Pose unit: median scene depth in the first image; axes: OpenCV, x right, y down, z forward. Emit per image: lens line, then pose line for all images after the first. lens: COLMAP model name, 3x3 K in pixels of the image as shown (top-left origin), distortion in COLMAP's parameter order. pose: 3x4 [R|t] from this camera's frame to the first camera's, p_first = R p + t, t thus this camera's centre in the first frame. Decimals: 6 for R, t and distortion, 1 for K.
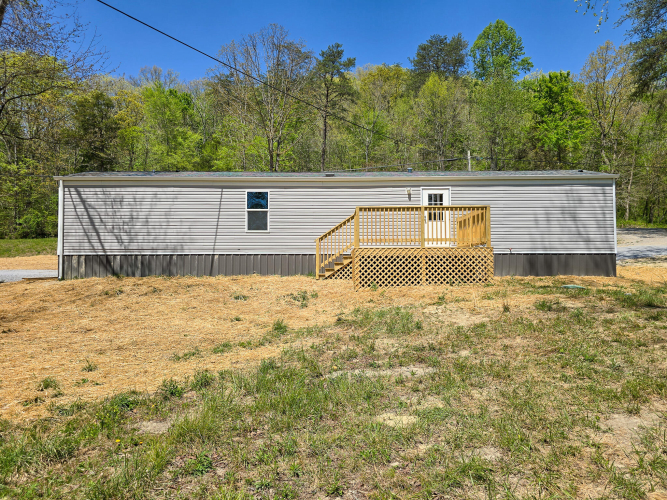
lens RADIAL K [[450.2, 0, 333.5], [0, 450.2, 250.0], [0, 0, 1]] dist [0.063782, -0.001502]
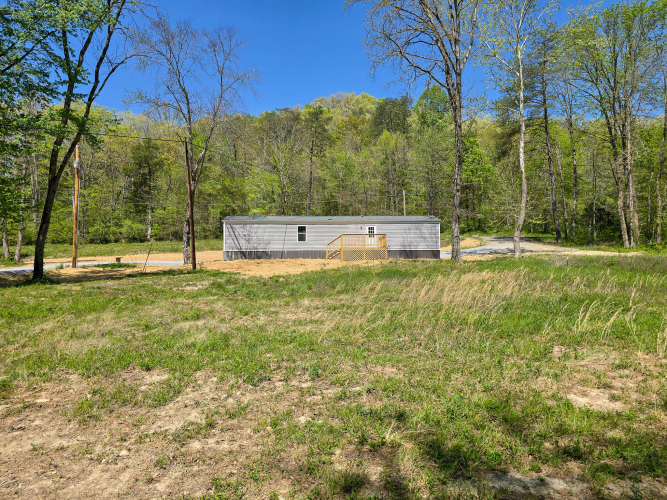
lens RADIAL K [[450.2, 0, 333.5], [0, 450.2, 250.0], [0, 0, 1]] dist [0.063782, -0.001502]
pose [[0.997882, -0.002153, 0.065011, -0.155726], [0.002649, 0.999968, -0.007545, 0.025440], [-0.064993, 0.007702, 0.997856, -1.537082]]
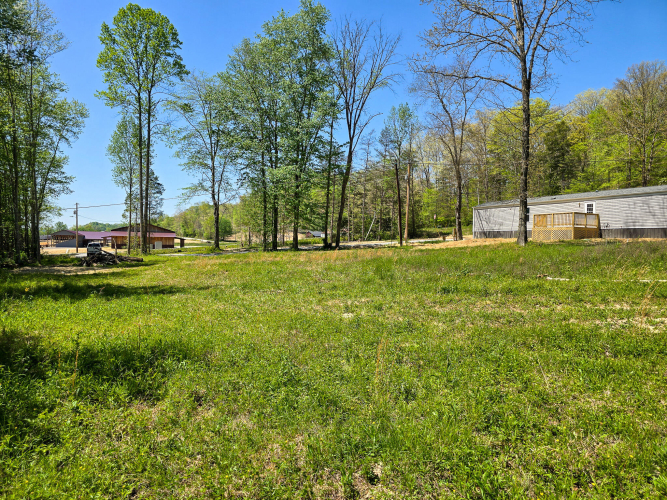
lens RADIAL K [[450.2, 0, 333.5], [0, 450.2, 250.0], [0, 0, 1]] dist [0.063782, -0.001502]
pose [[0.474900, 0.023550, -0.879725, 1.697202], [0.017029, 0.999209, 0.035941, 0.009328], [0.879875, -0.032050, 0.474123, -1.344078]]
